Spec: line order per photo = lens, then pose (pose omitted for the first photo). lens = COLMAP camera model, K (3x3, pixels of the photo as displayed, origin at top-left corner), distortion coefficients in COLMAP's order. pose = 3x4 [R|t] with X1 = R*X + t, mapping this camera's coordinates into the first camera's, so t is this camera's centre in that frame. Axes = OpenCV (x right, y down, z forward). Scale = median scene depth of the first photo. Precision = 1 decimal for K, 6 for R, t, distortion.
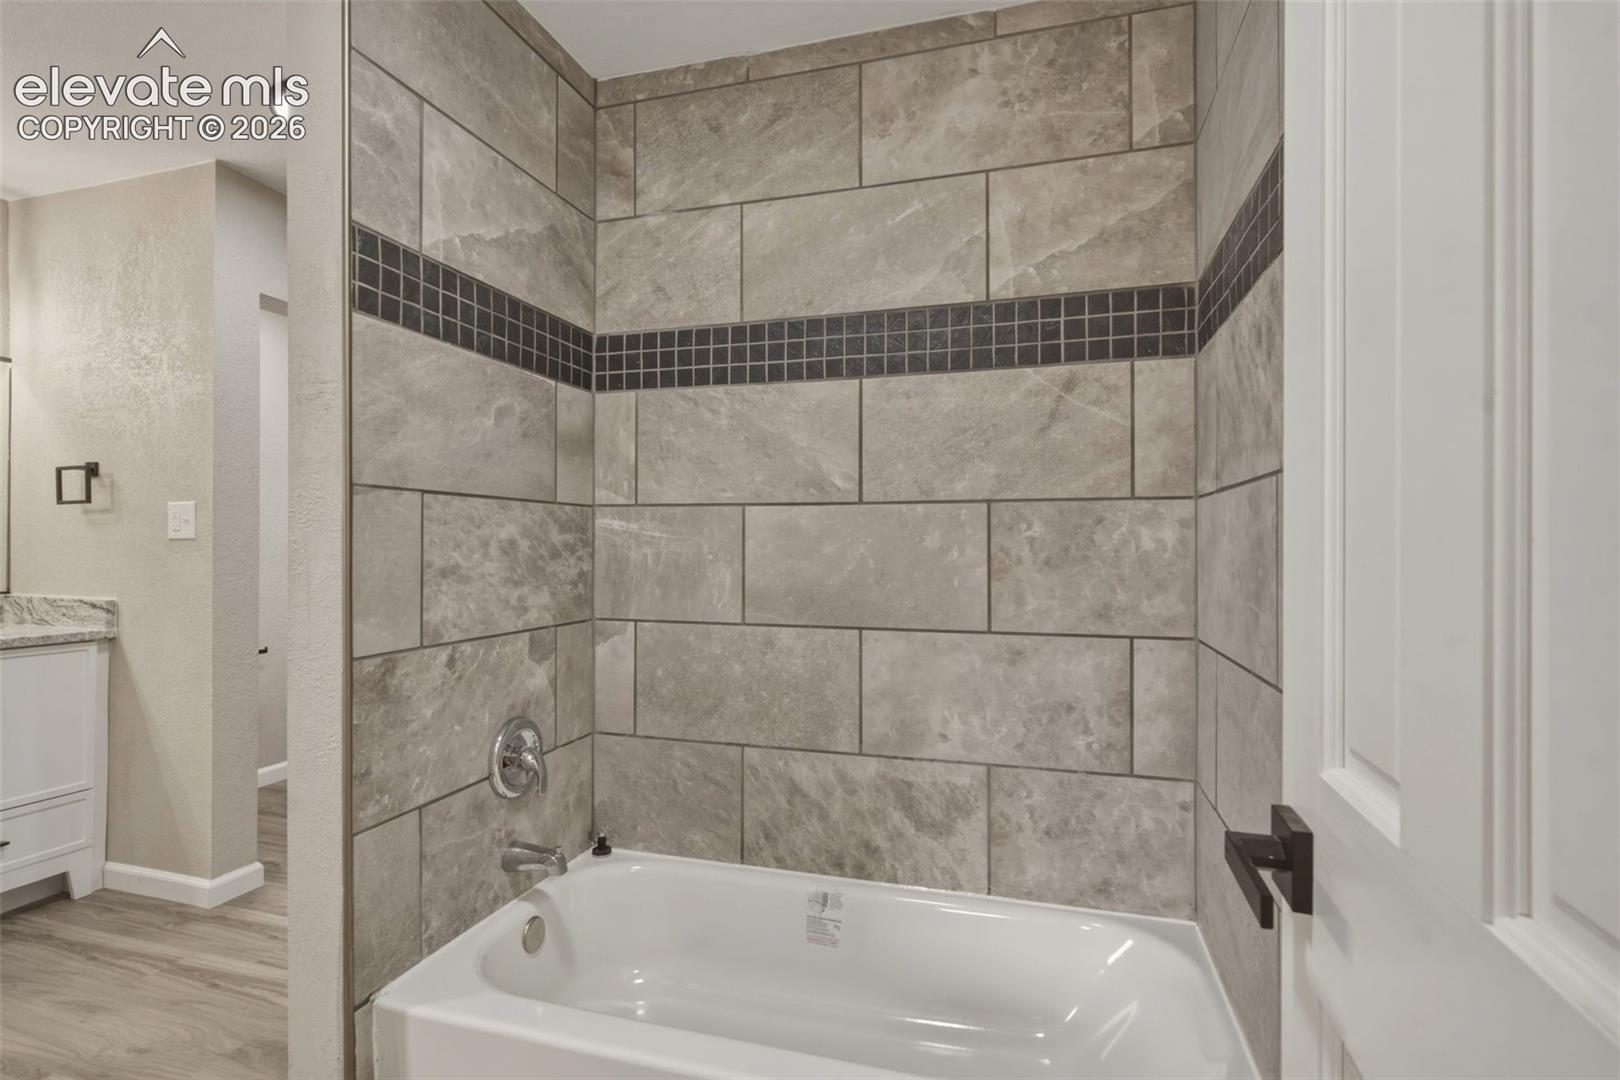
lens RADIAL K [[783.7, 0, 810.1], [0, 783.7, 543.0], [0, 0, 1]] dist [0.006965, -0.003469]
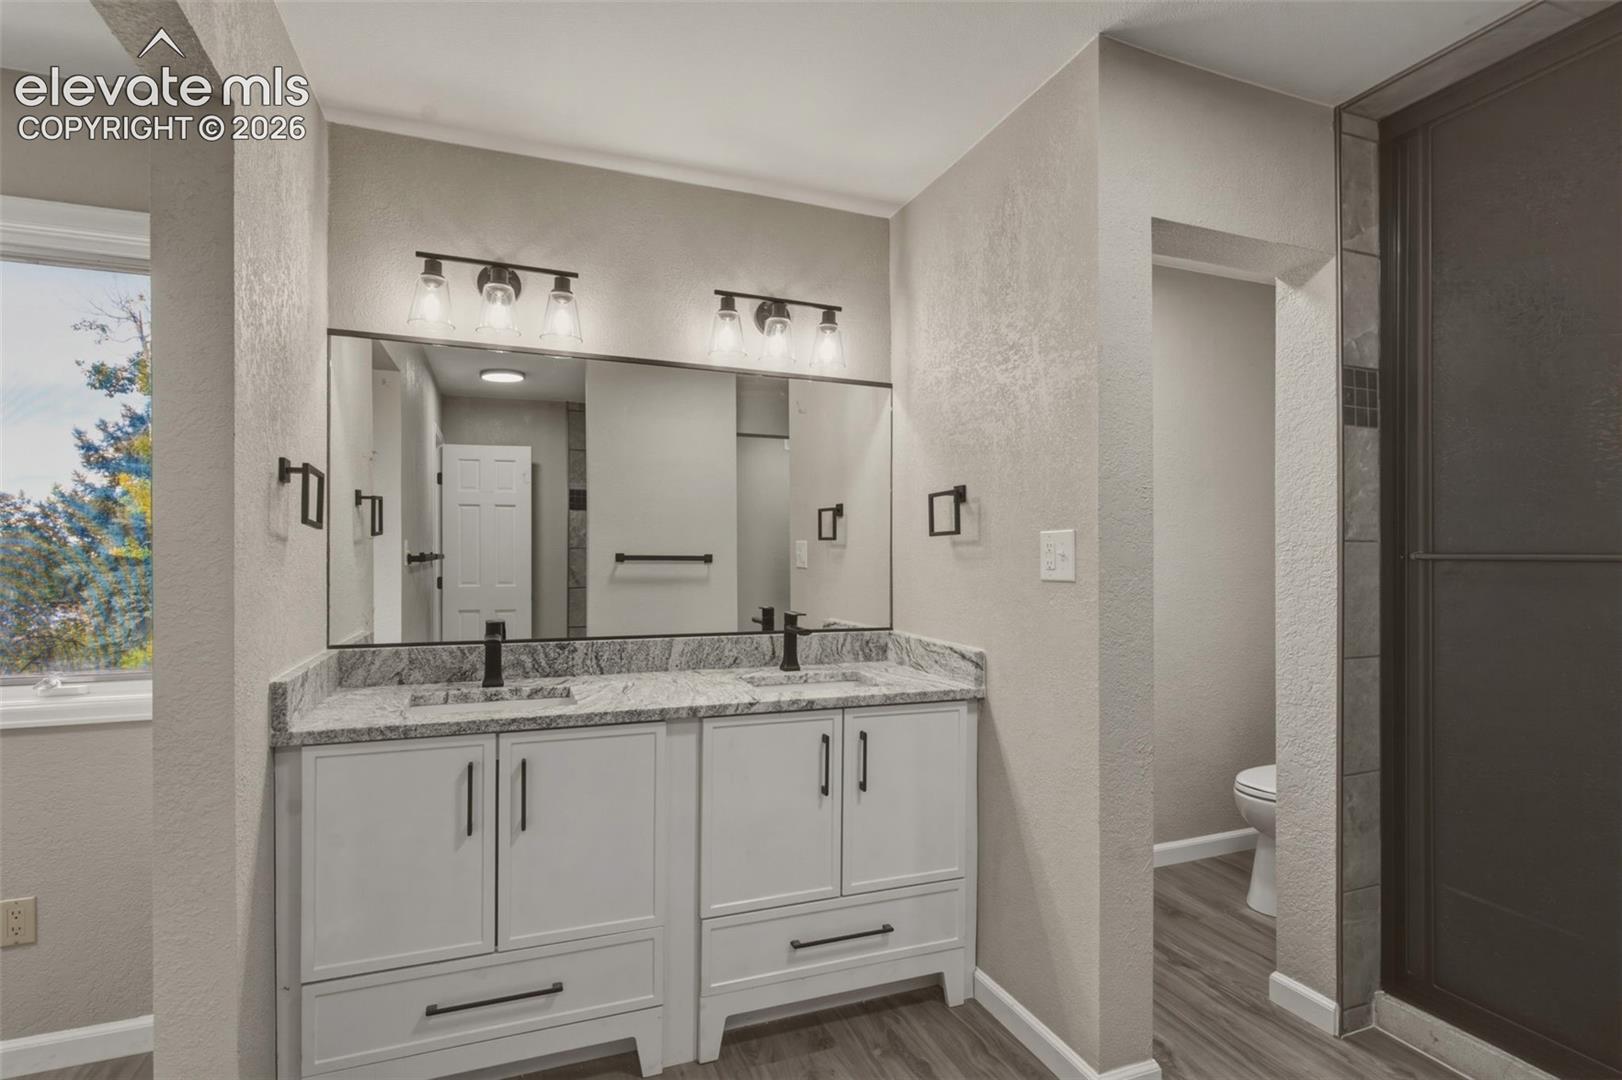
lens RADIAL K [[784.7, 0, 800.4], [0, 784.7, 552.8], [0, 0, 1]] dist [0.006965, -0.003469]
pose [[0.613455, -0.003978, -0.789719, -0.356955], [0.004665, 0.999988, -0.001414, -0.030384], [0.789716, -0.002816, 0.613467, 0.351009]]
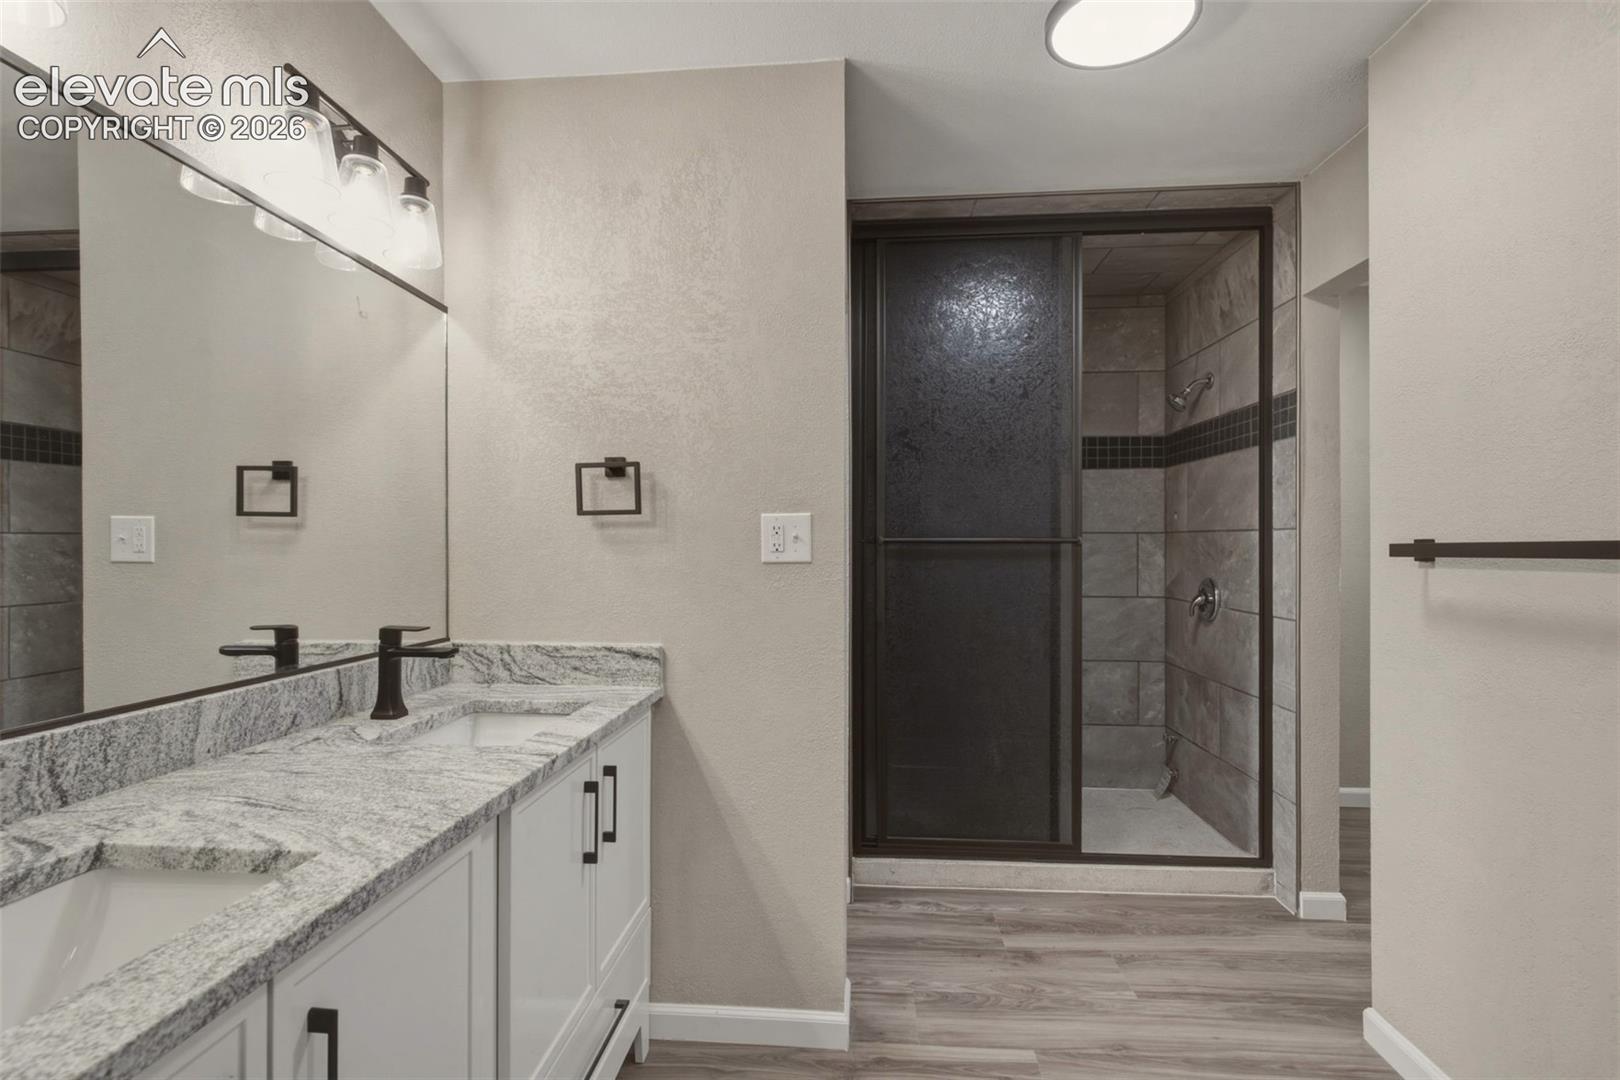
lens RADIAL K [[783.7, 0, 806.2], [0, 783.7, 547.2], [0, 0, 1]] dist [0.006965, -0.003469]
pose [[0.975174, -0.006312, 0.221349, -0.918994], [0.004763, 0.999960, 0.007530, -0.024672], [-0.221388, -0.006289, 0.975166, 0.259703]]
